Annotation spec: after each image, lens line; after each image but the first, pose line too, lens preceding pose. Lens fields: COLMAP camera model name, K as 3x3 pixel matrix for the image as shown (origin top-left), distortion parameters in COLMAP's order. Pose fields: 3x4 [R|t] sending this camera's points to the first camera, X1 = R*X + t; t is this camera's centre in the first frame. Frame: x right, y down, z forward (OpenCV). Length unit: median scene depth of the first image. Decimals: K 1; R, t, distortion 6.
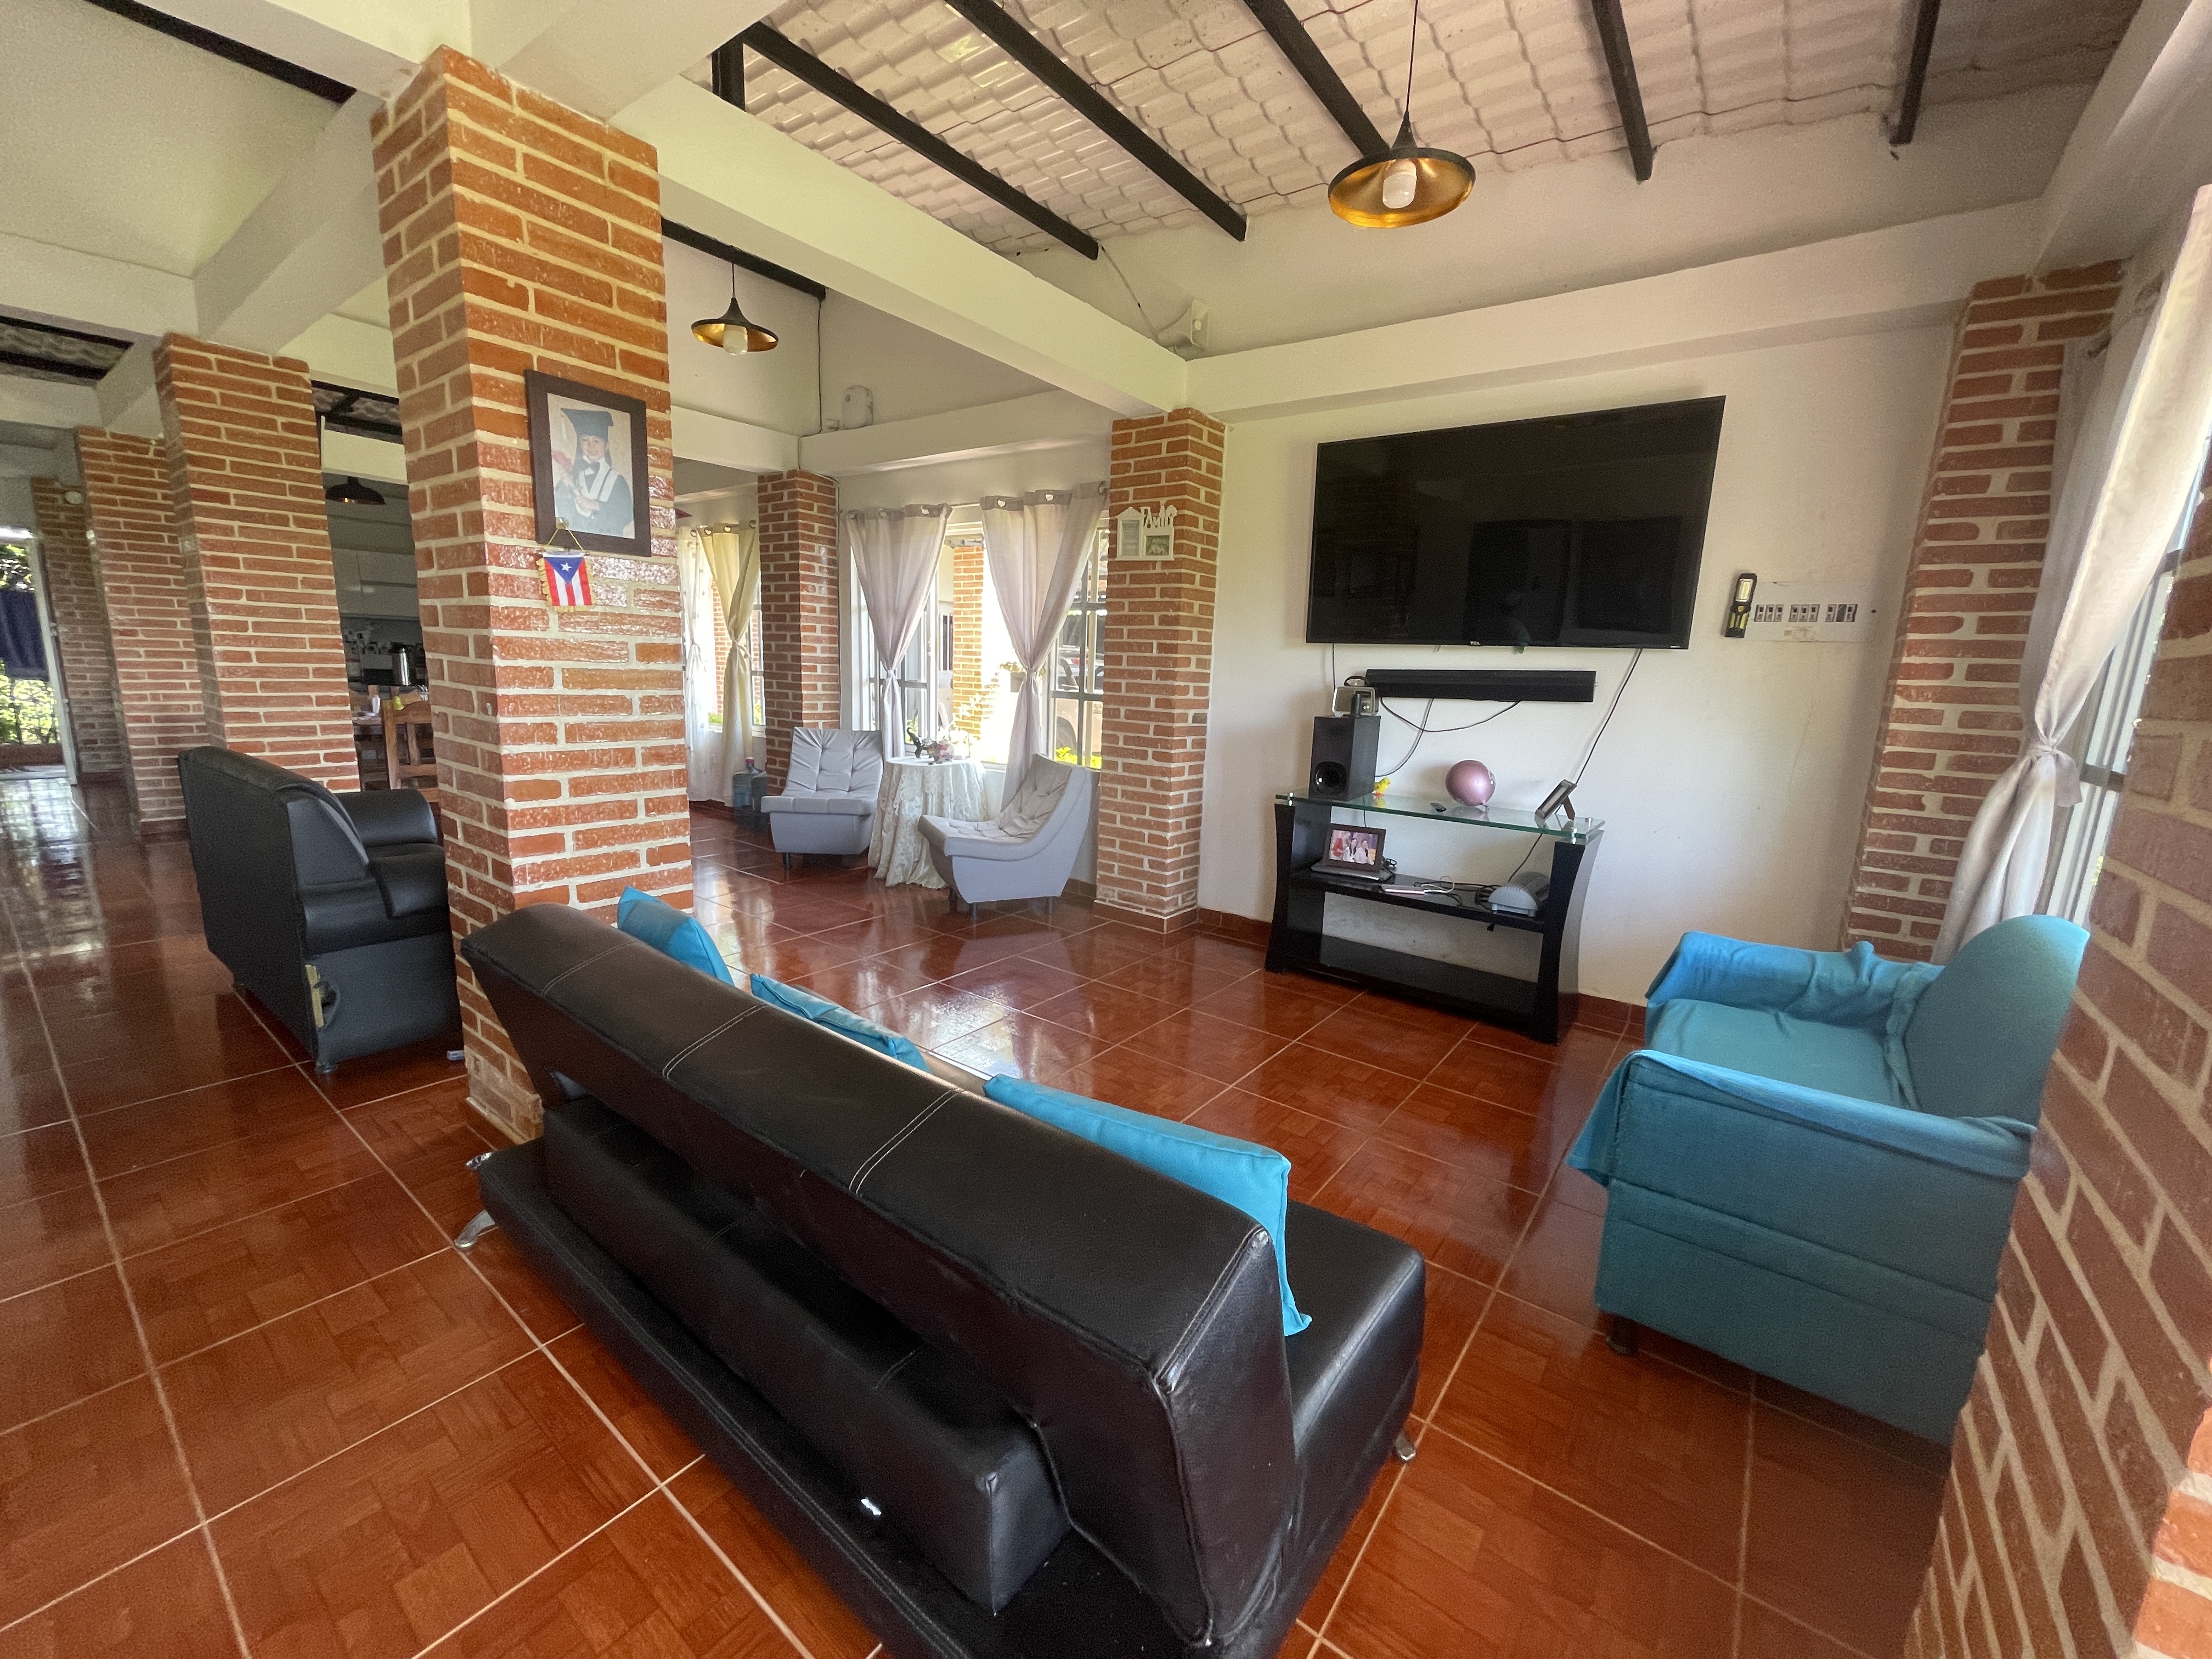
lens RADIAL K [[888.3, 0, 1101.7], [0, 888.3, 837.7], [0, 0, 1]] dist [-0.002989, 0.000959]
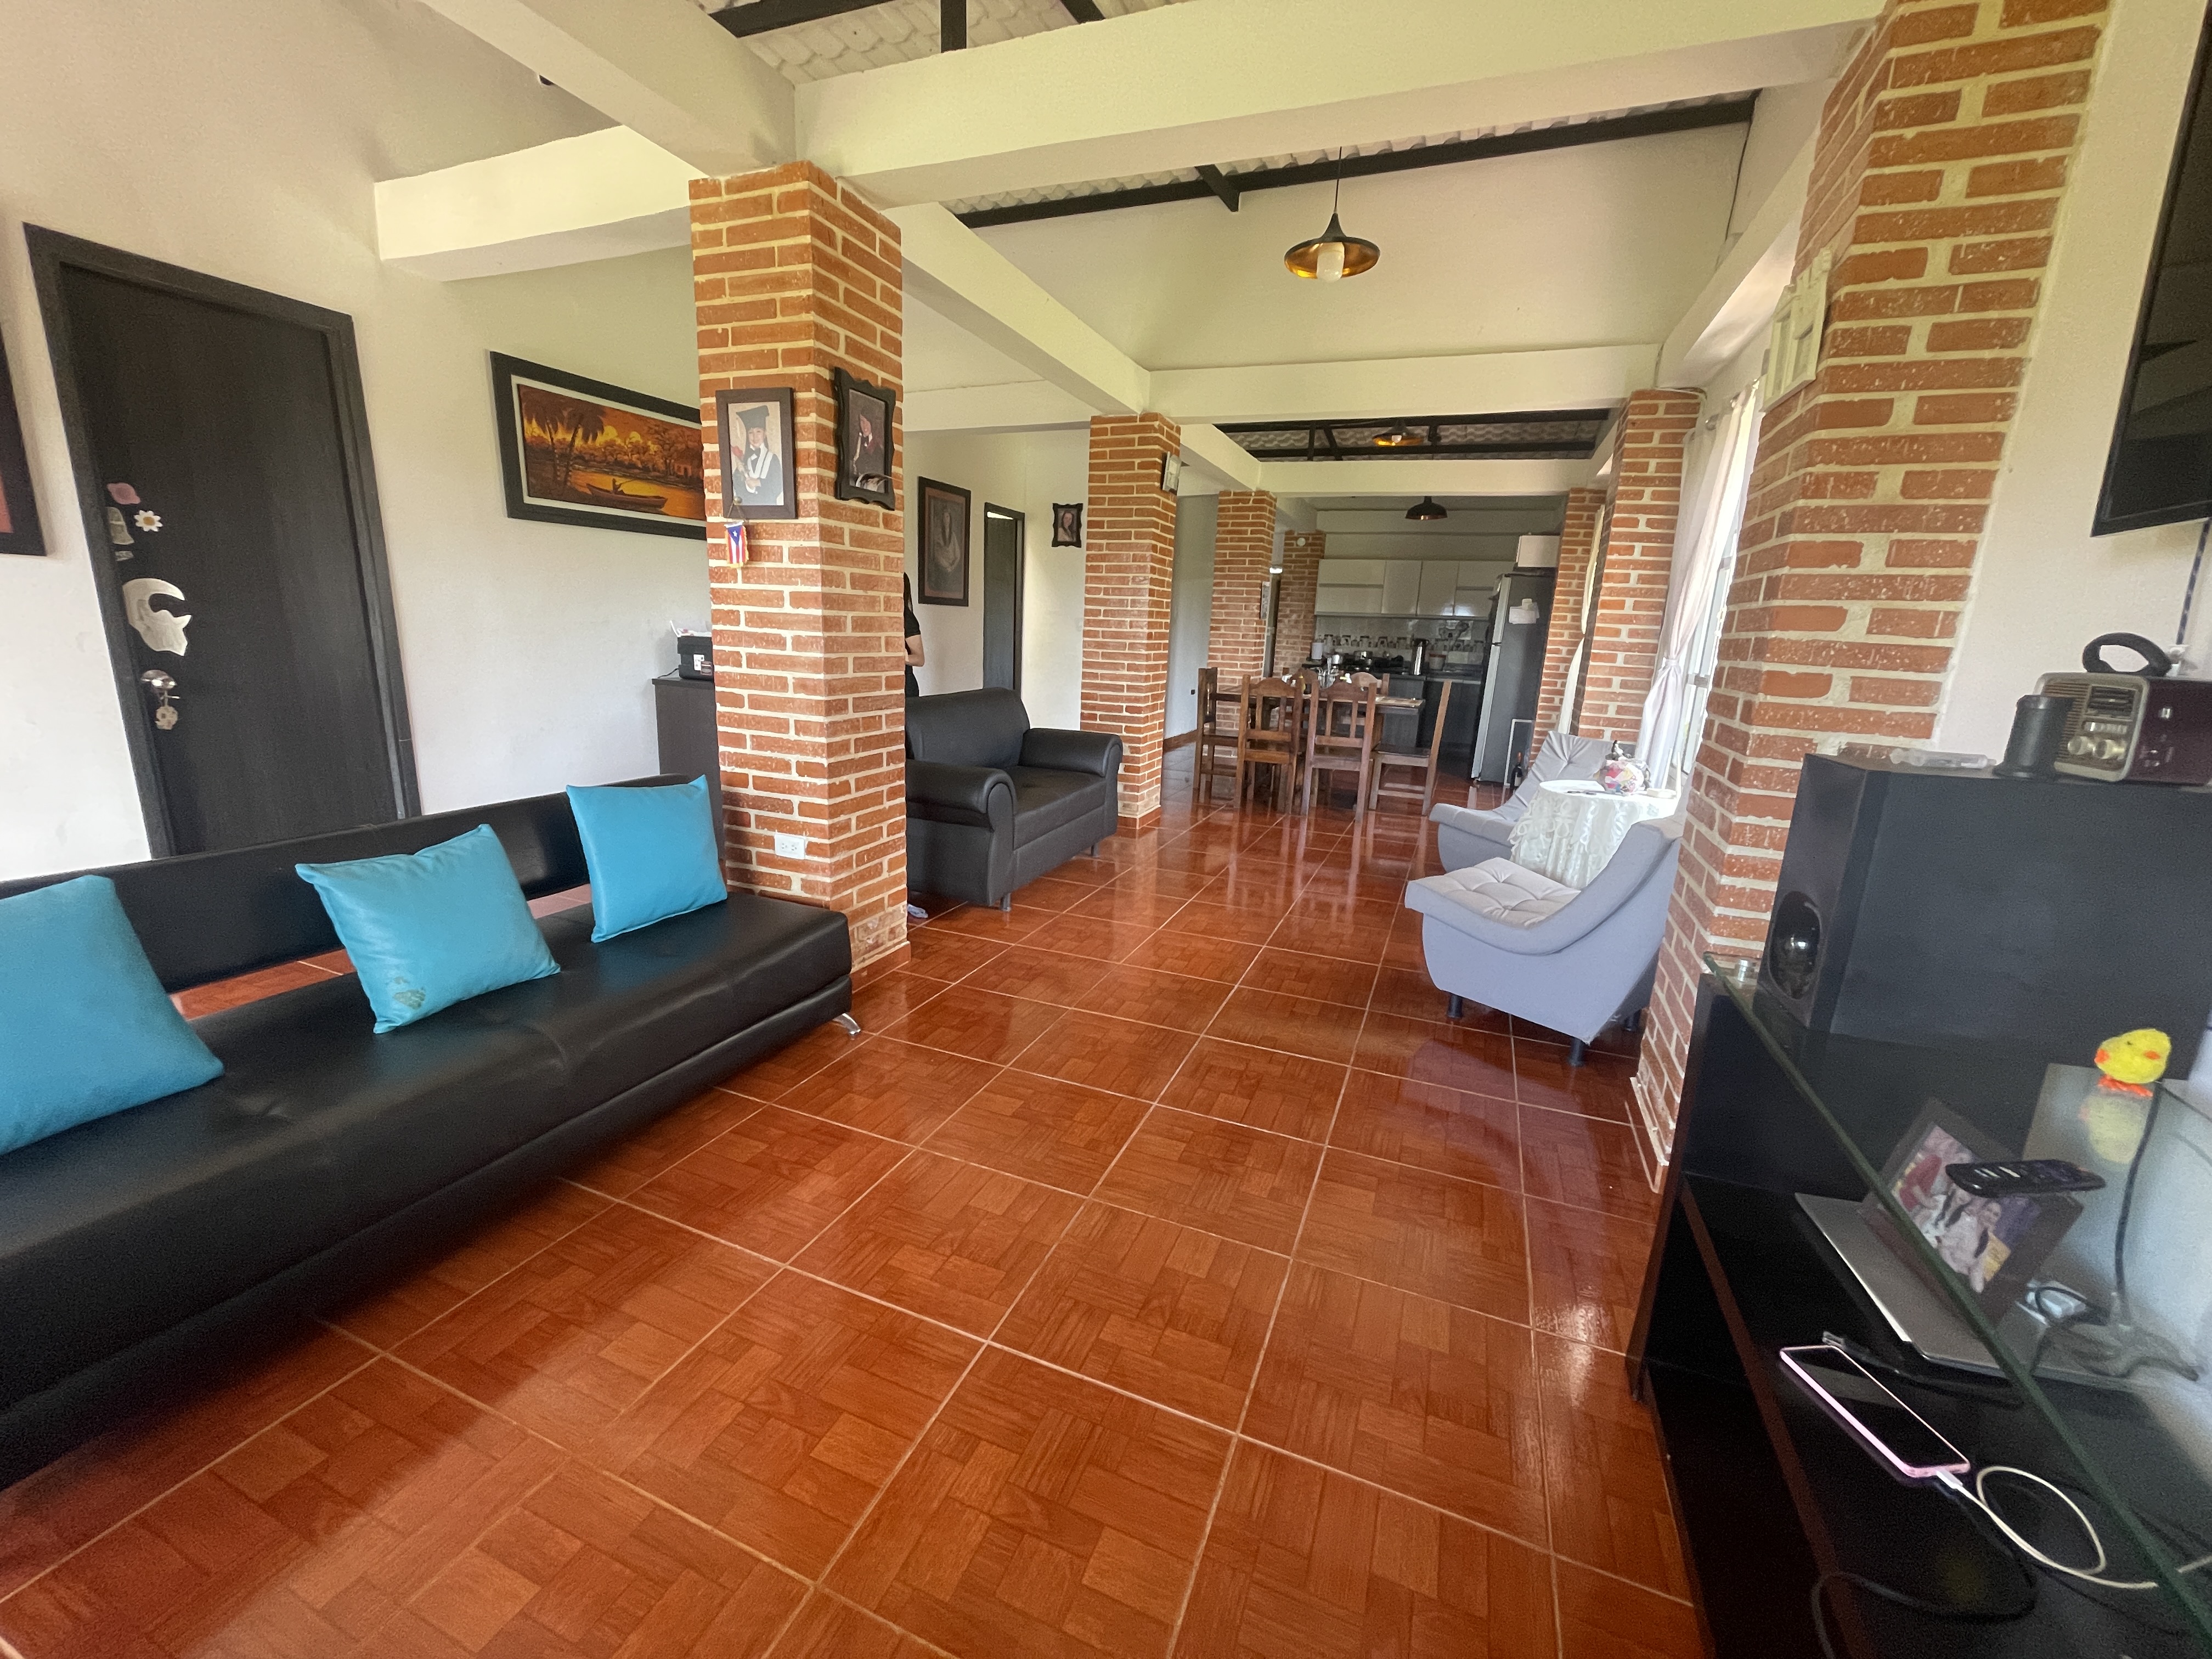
lens RADIAL K [[888.3, 0, 1106.9], [0, 888.3, 818.8], [0, 0, 1]] dist [-0.002989, 0.000959]
pose [[0.266229, 0.185858, -0.945822, 0.838858], [-0.214081, 0.968129, 0.129982, -0.174744], [0.939836, 0.167877, 0.297533, 1.140761]]
